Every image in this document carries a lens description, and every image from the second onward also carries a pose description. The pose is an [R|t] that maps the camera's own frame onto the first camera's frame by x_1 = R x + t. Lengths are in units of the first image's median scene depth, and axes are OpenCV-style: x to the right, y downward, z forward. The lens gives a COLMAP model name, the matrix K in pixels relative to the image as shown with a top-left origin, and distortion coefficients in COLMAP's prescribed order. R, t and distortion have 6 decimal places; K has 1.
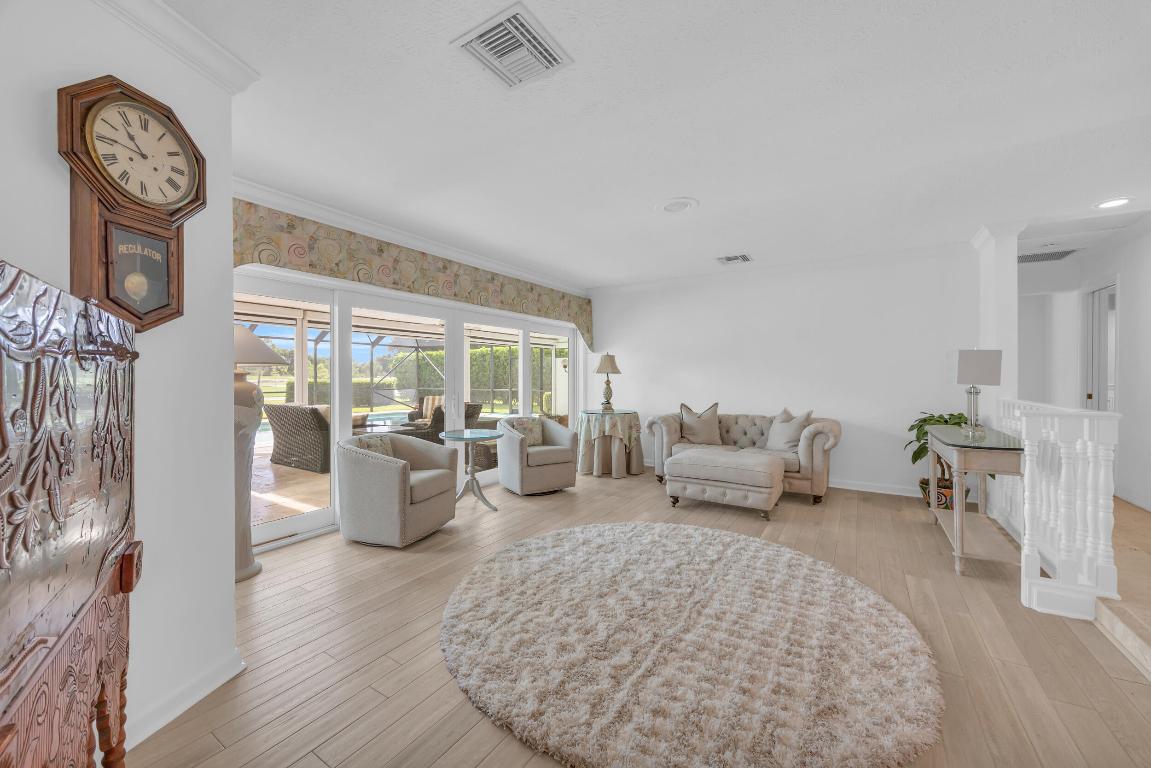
lens RADIAL K [[442.9, 0, 573.8], [0, 442.9, 380.6], [0, 0, 1]] dist [-0.001828, 0.000054]
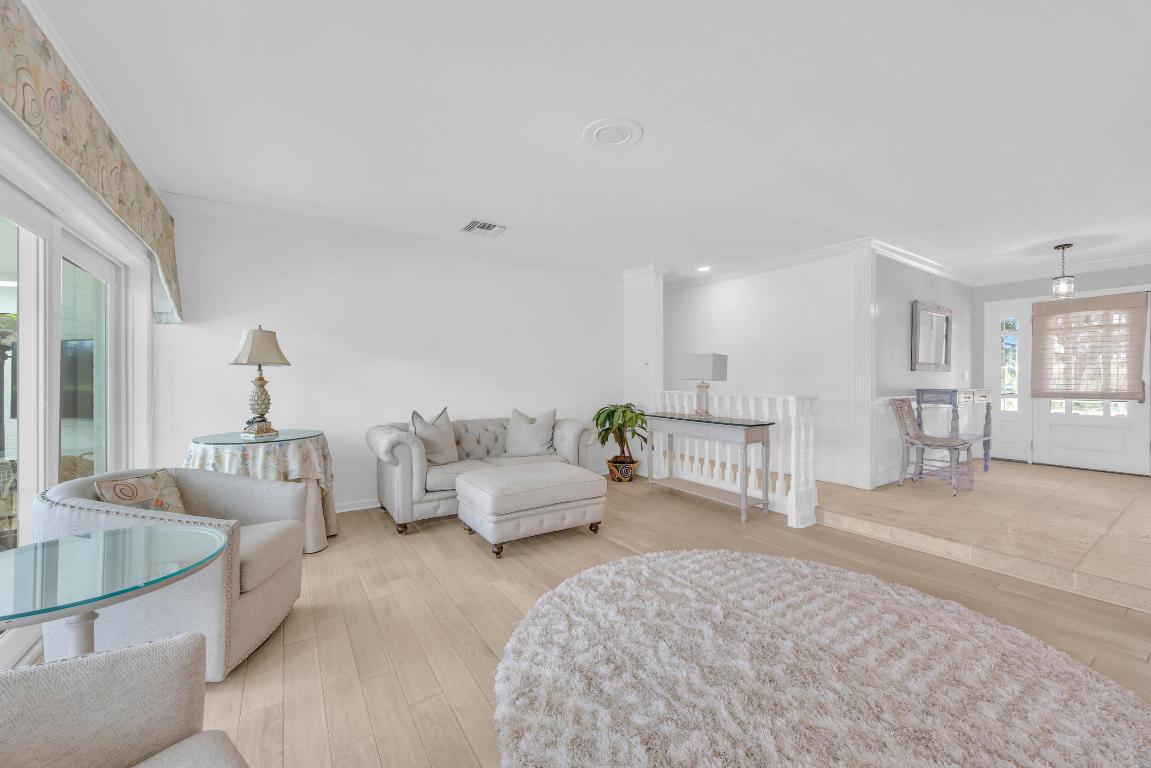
lens RADIAL K [[442.9, 0, 576.0], [0, 442.9, 378.3], [0, 0, 1]] dist [-0.001828, 0.000054]
pose [[0.407370, 0.002704, 0.913259, -0.360201], [0.006002, 0.999966, -0.005637, 0.007279], [-0.913243, 0.007777, 0.407340, 0.606983]]
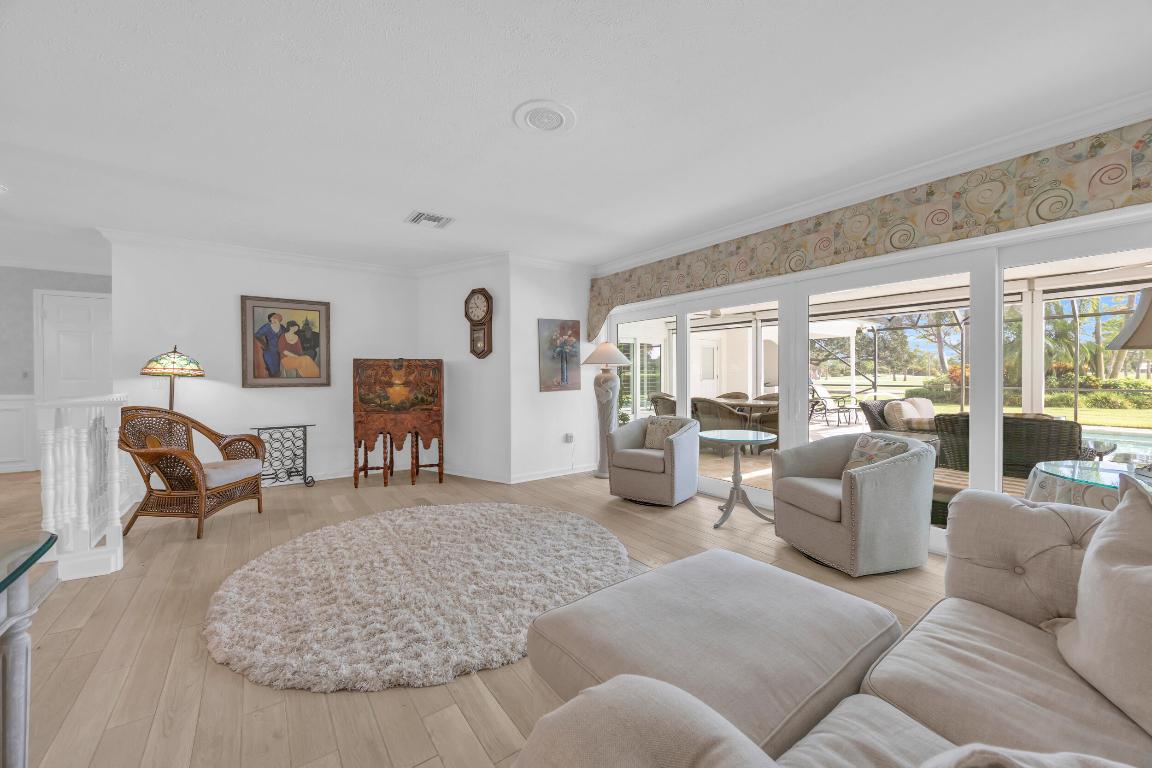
lens RADIAL K [[443.3, 0, 573.8], [0, 443.3, 378.4], [0, 0, 1]] dist [-0.001828, 0.000054]
pose [[-0.366692, 0.011942, -0.930266, 0.686936], [-0.000872, 0.999913, 0.013180, -0.000578], [0.930342, 0.005644, -0.366649, 1.035431]]
